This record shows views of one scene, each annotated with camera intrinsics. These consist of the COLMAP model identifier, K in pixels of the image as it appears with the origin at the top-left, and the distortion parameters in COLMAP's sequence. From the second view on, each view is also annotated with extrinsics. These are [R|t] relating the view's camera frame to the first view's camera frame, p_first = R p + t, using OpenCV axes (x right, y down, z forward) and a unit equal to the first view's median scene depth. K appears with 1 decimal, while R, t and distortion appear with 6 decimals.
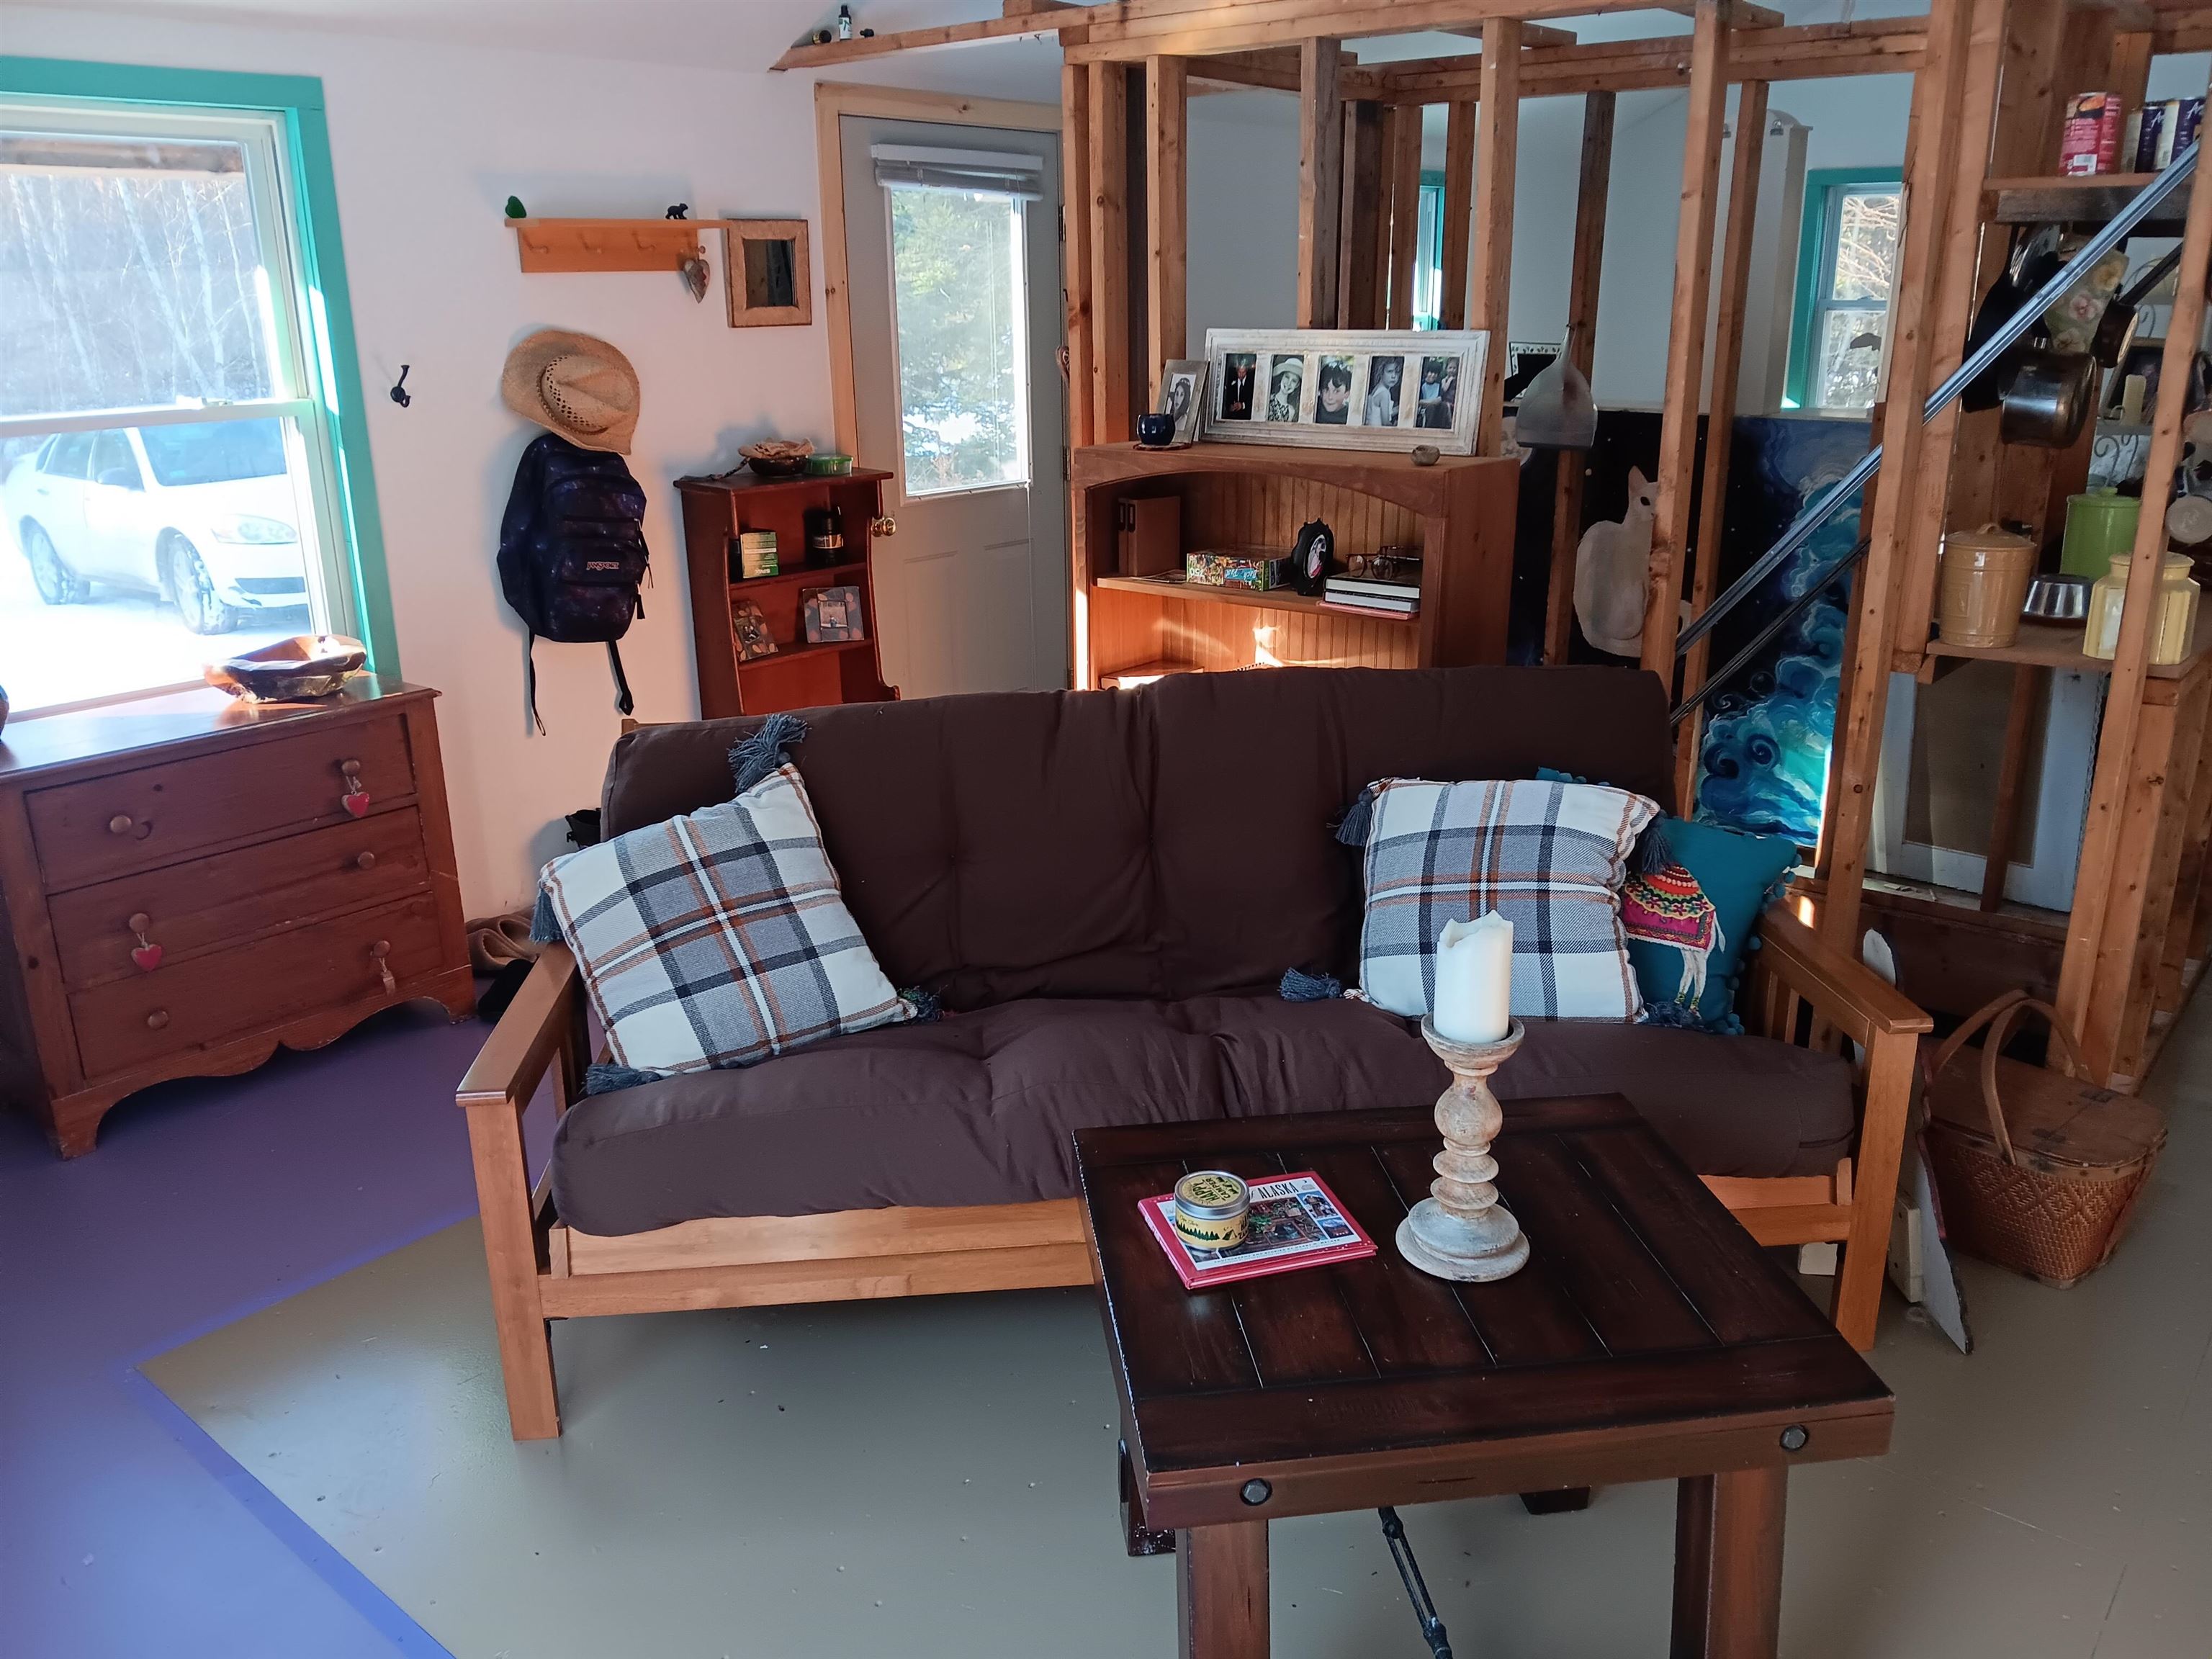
lens RADIAL K [[1714.0, 0, 1095.1], [0, 1714.0, 813.1], [0, 0, 1]] dist [0.055210, -0.113133]
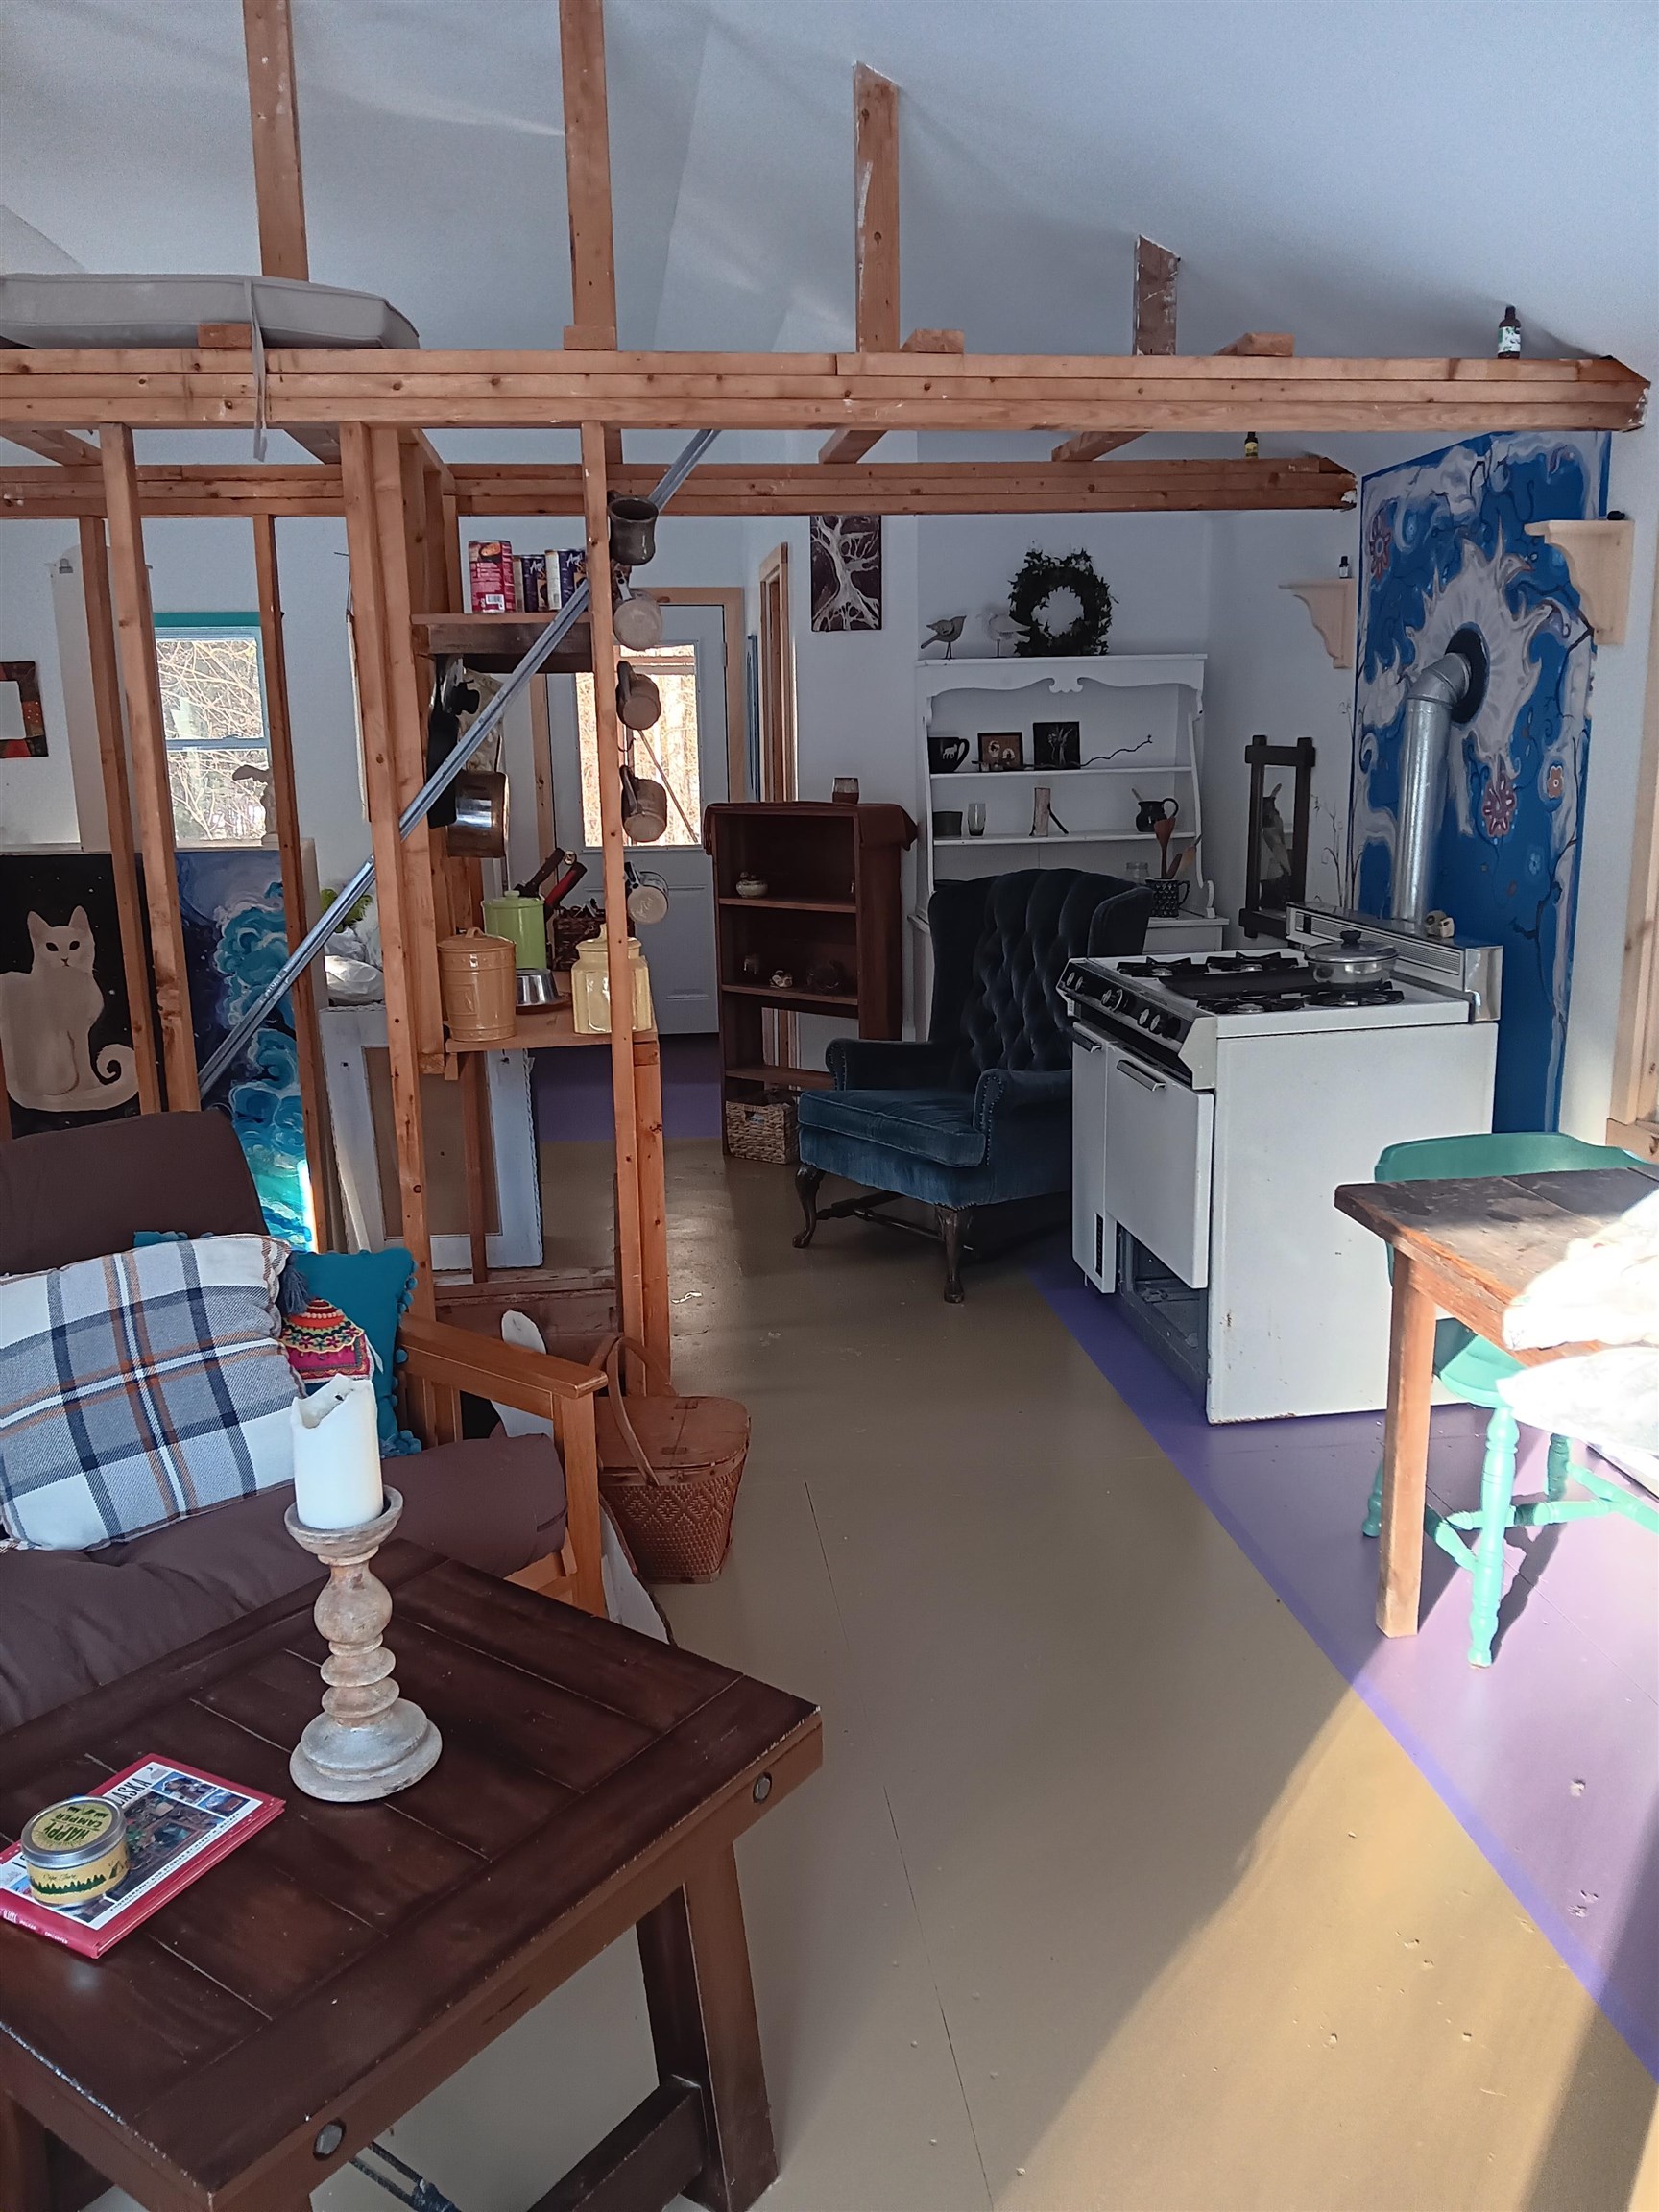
lens RADIAL K [[1709.5, 0, 813.7], [0, 1709.5, 1112.1], [0, 0, 1]] dist [0.065264, -0.134358]
pose [[0.680655, -0.164623, 0.713868, -0.206018], [0.223291, 0.974680, 0.011866, -0.029955], [-0.697746, 0.151323, 0.700180, 0.171497]]
